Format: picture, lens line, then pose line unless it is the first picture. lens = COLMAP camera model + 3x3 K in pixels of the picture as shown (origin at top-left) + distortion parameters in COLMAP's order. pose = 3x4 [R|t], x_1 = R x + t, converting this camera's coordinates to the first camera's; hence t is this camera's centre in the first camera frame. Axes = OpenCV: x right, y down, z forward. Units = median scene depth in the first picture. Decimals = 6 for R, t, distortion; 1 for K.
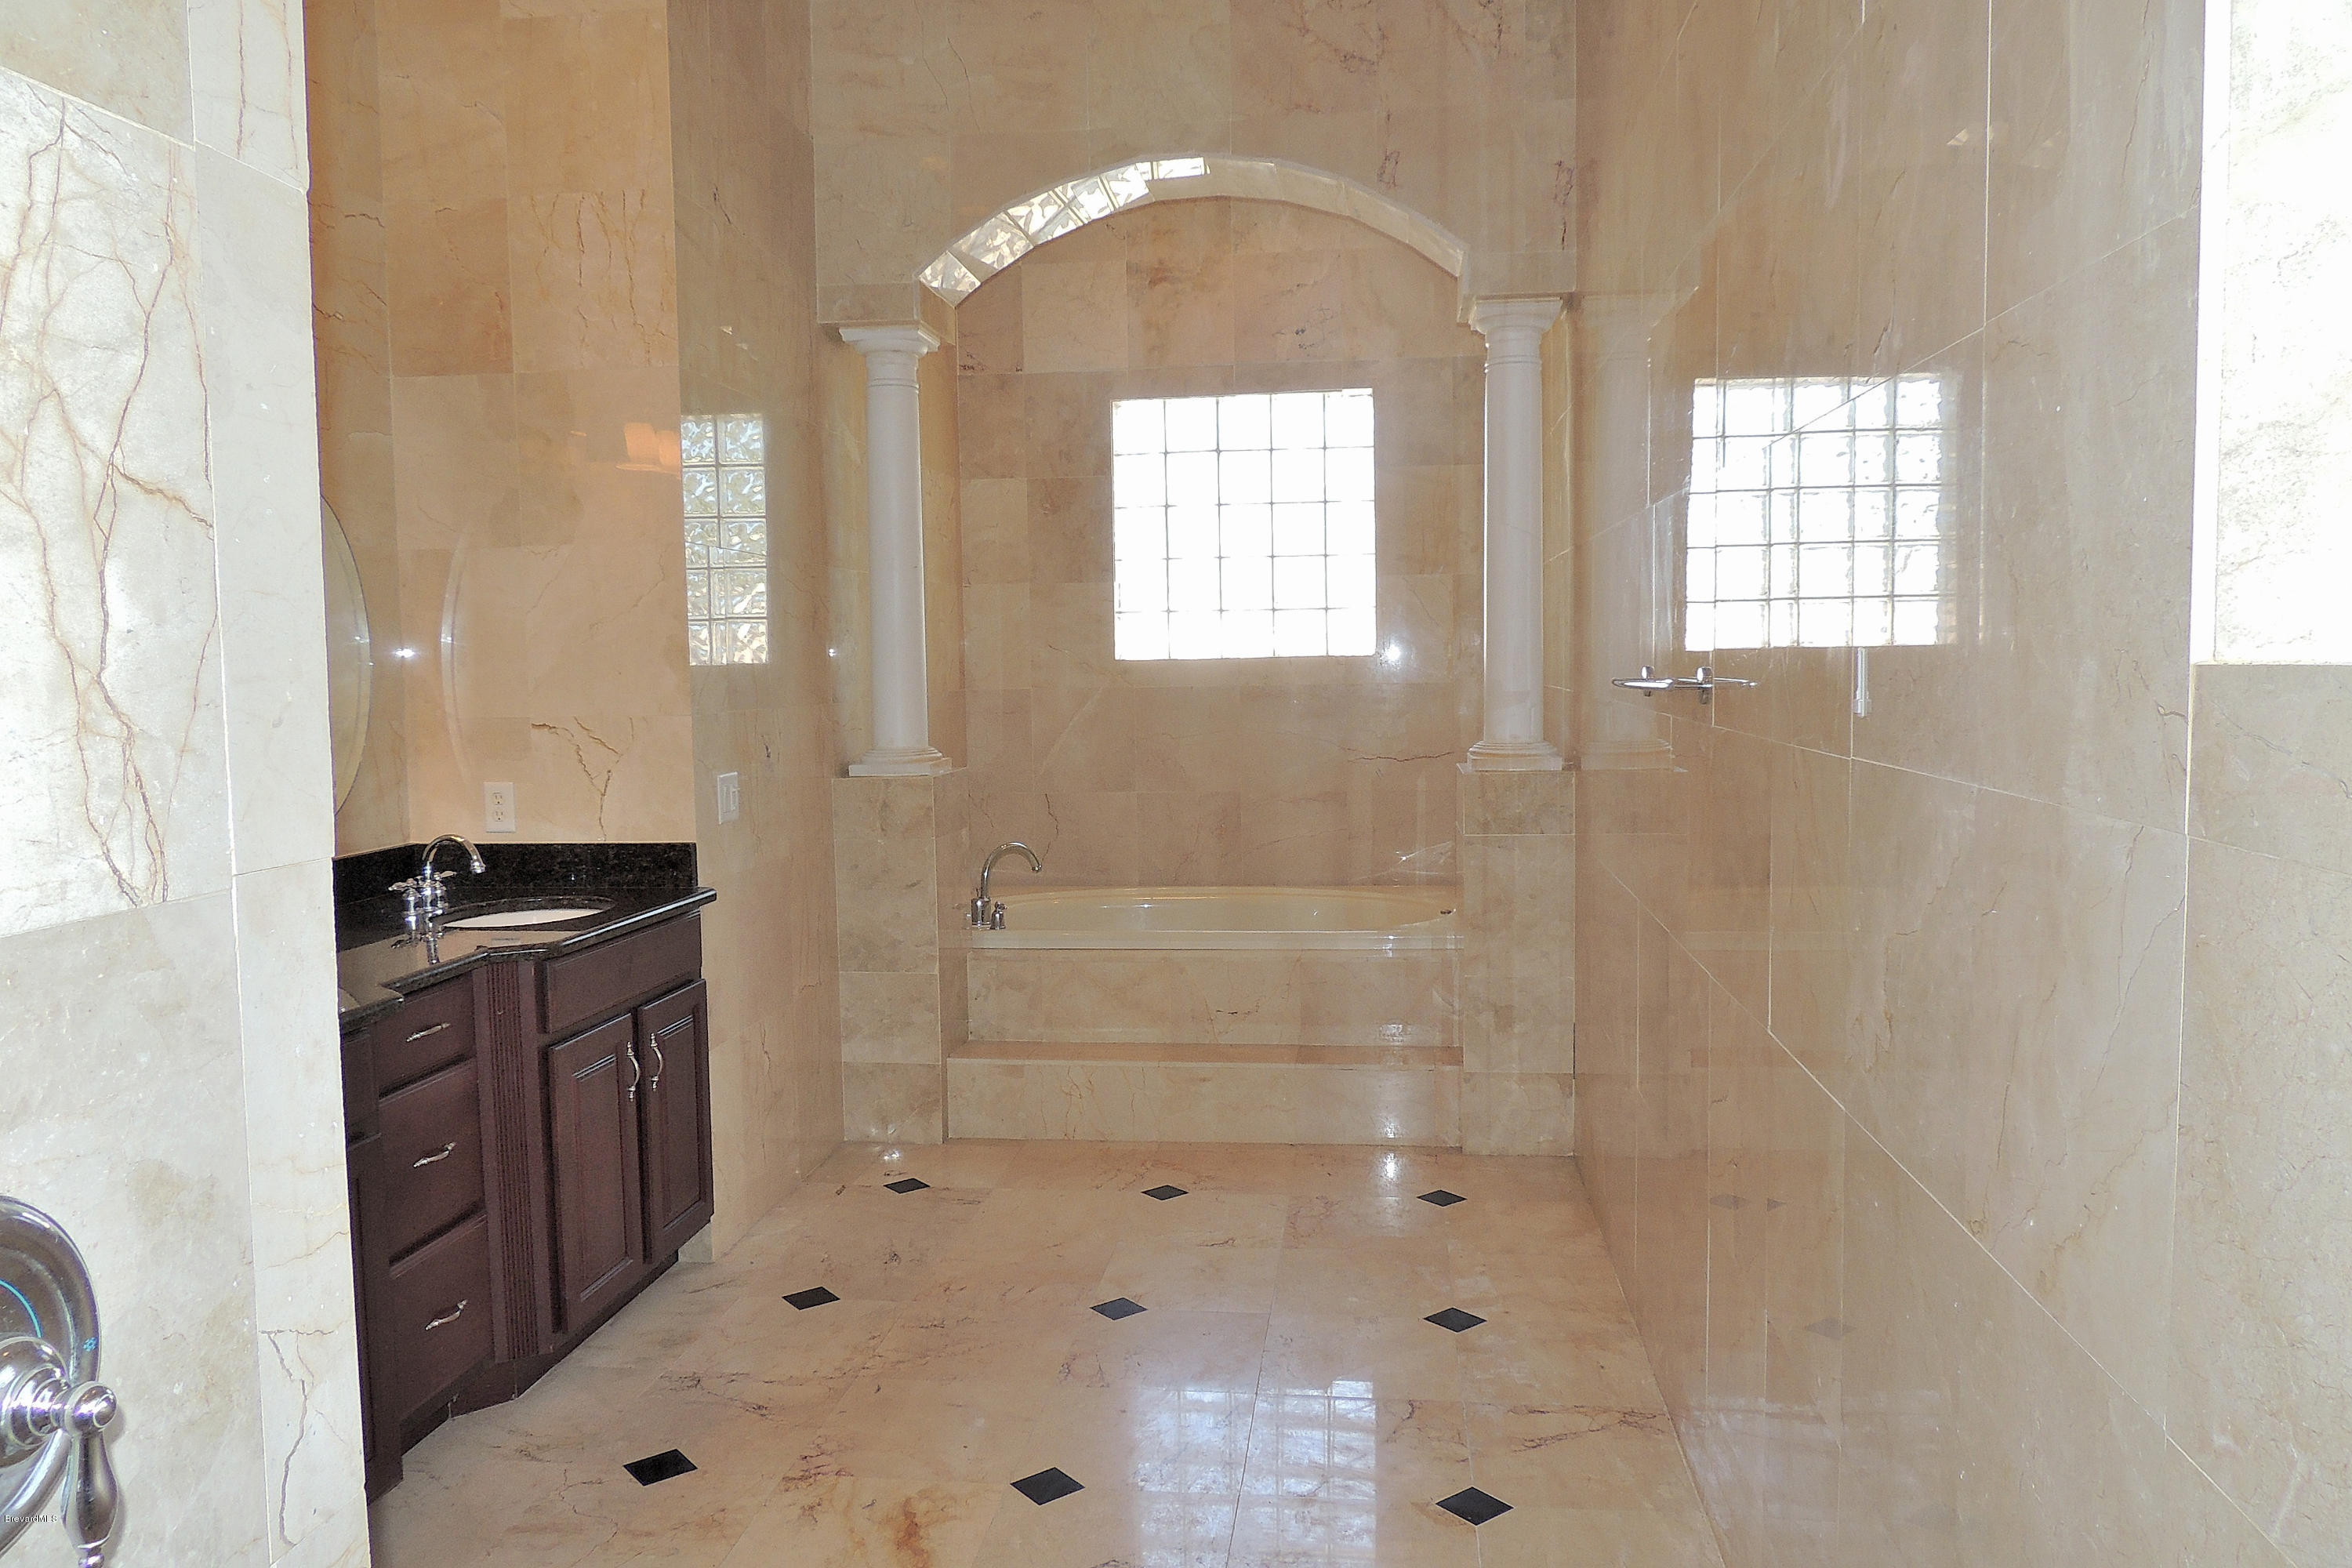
lens RADIAL K [[1703.1, 0, 1168.0], [0, 1703.1, 792.5], [0, 0, 1]] dist [-0.017315, -0.000984]
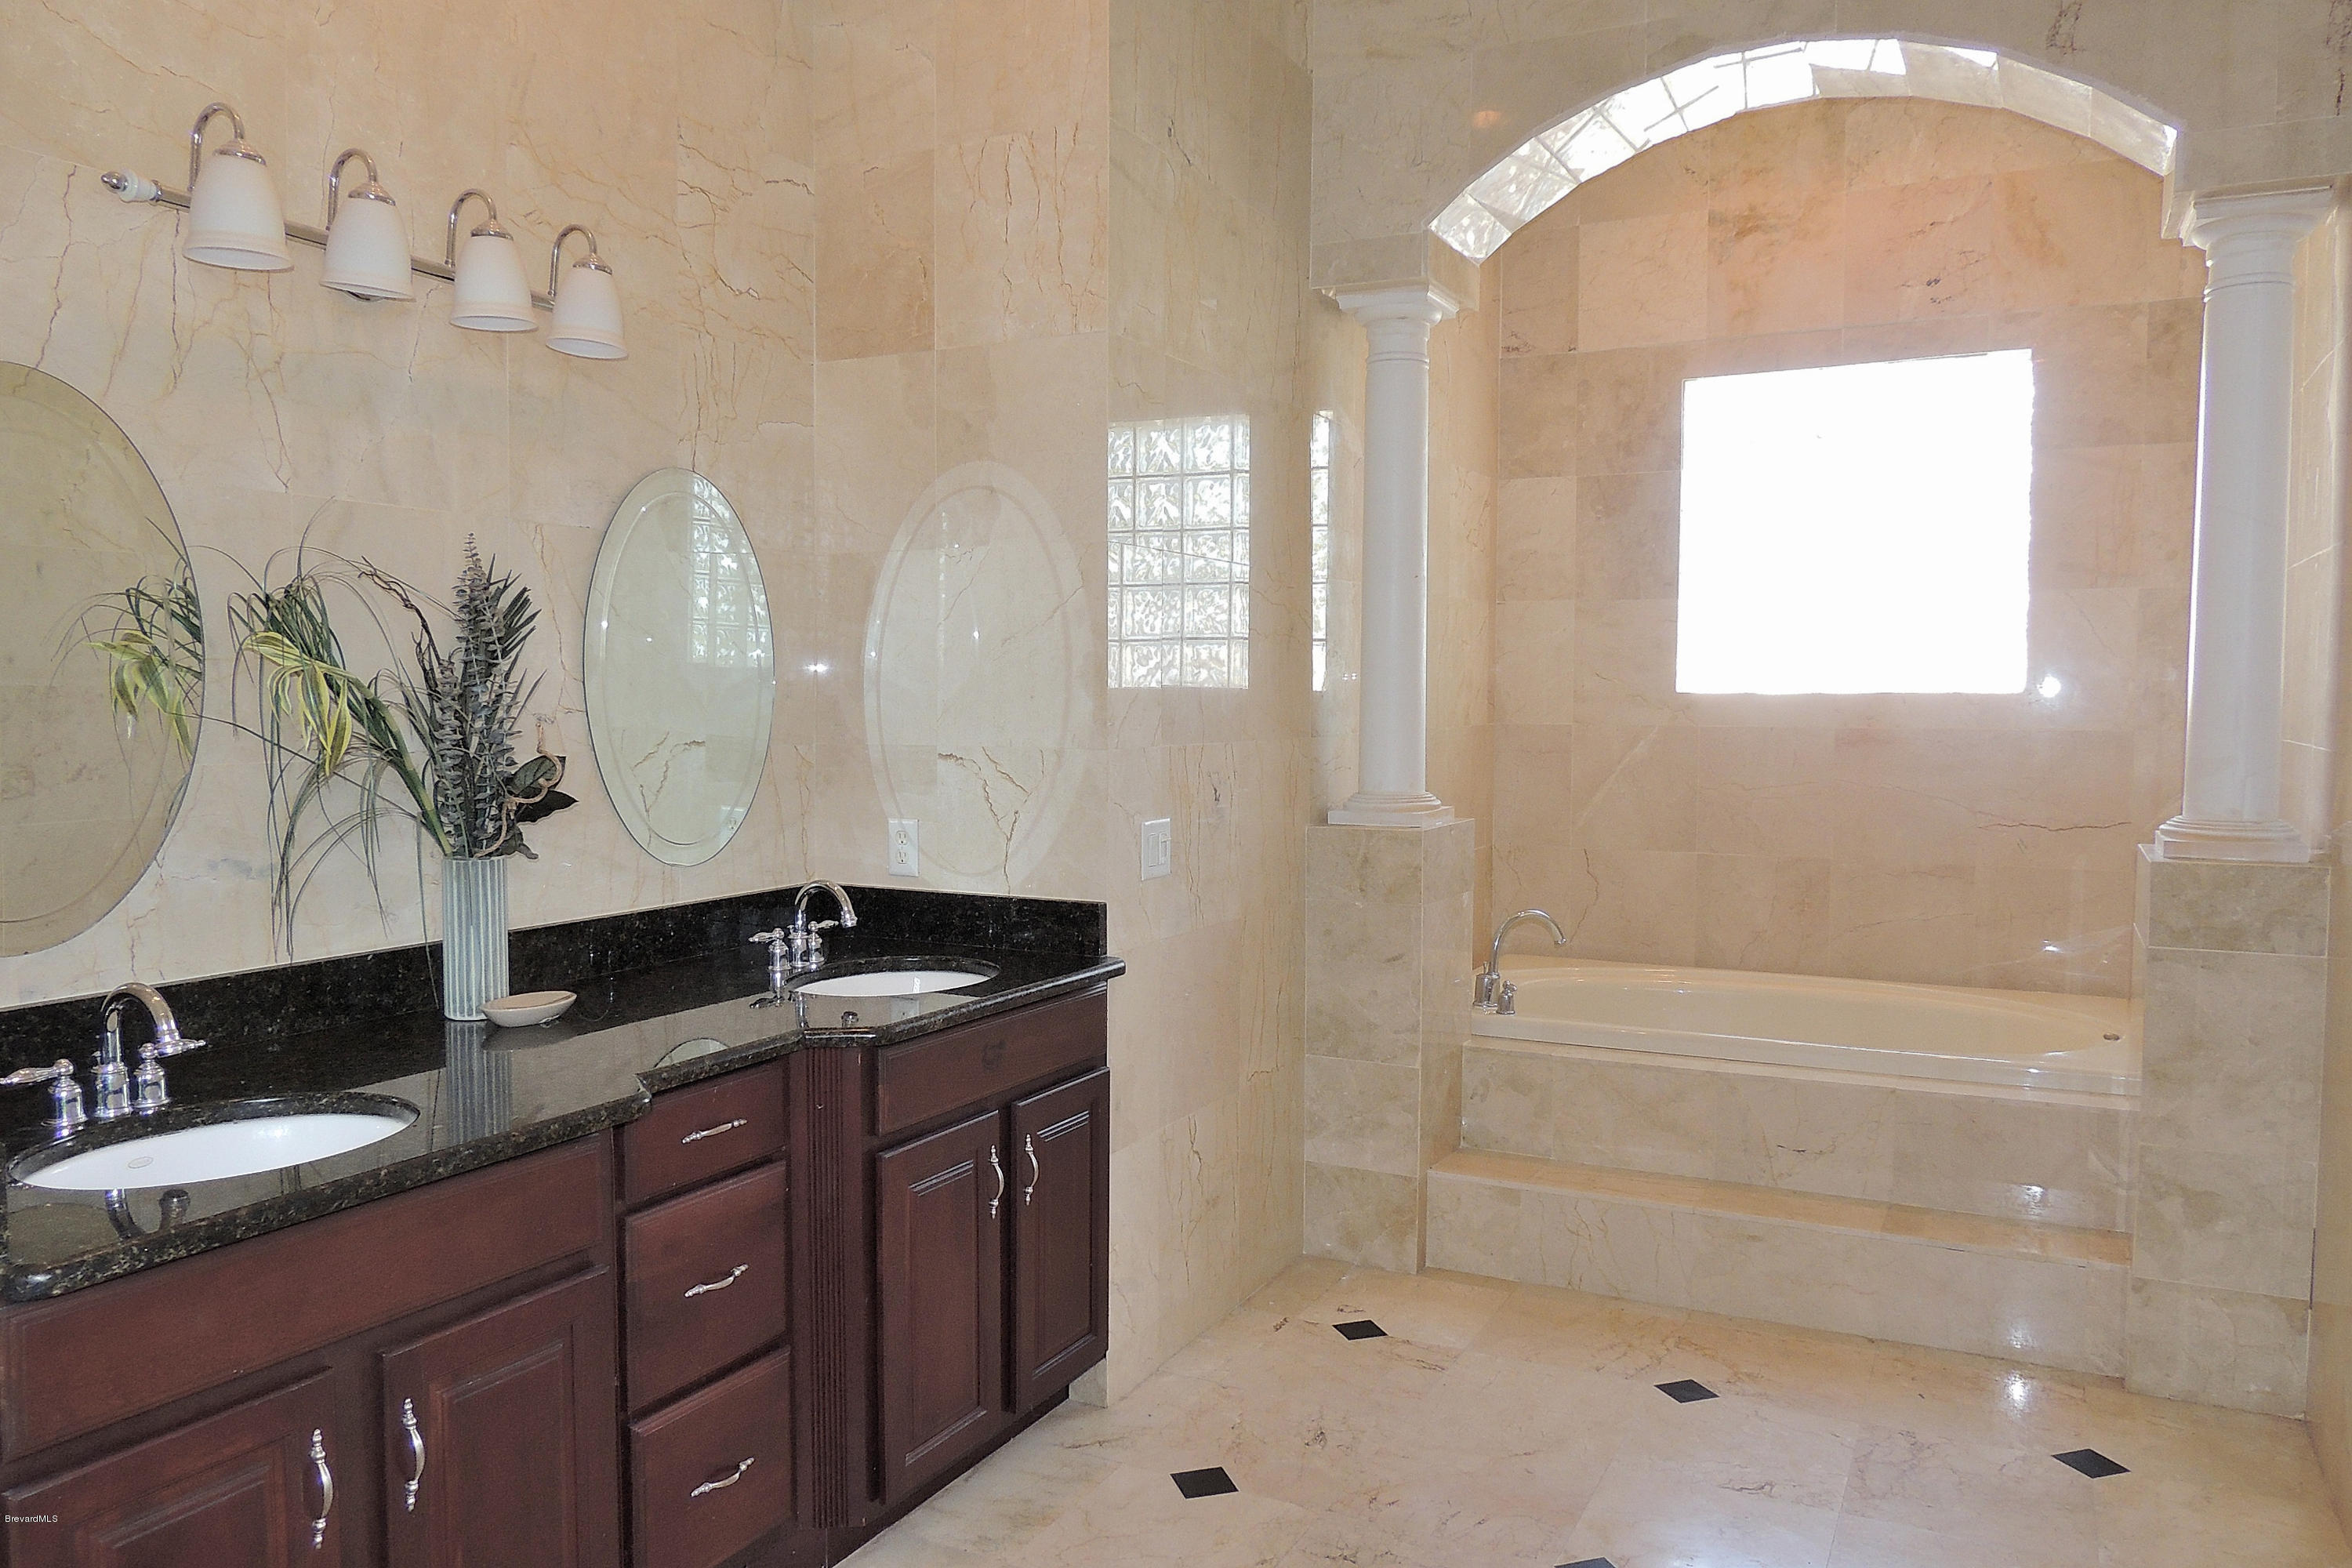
lens RADIAL K [[1703.1, 0, 1168.0], [0, 1703.1, 792.5], [0, 0, 1]] dist [-0.017315, -0.000984]
pose [[0.939812, 0.038985, -0.339462, 0.027002], [-0.044296, 0.998987, -0.007907, -0.016341], [0.338810, 0.022468, 0.940587, 0.195068]]
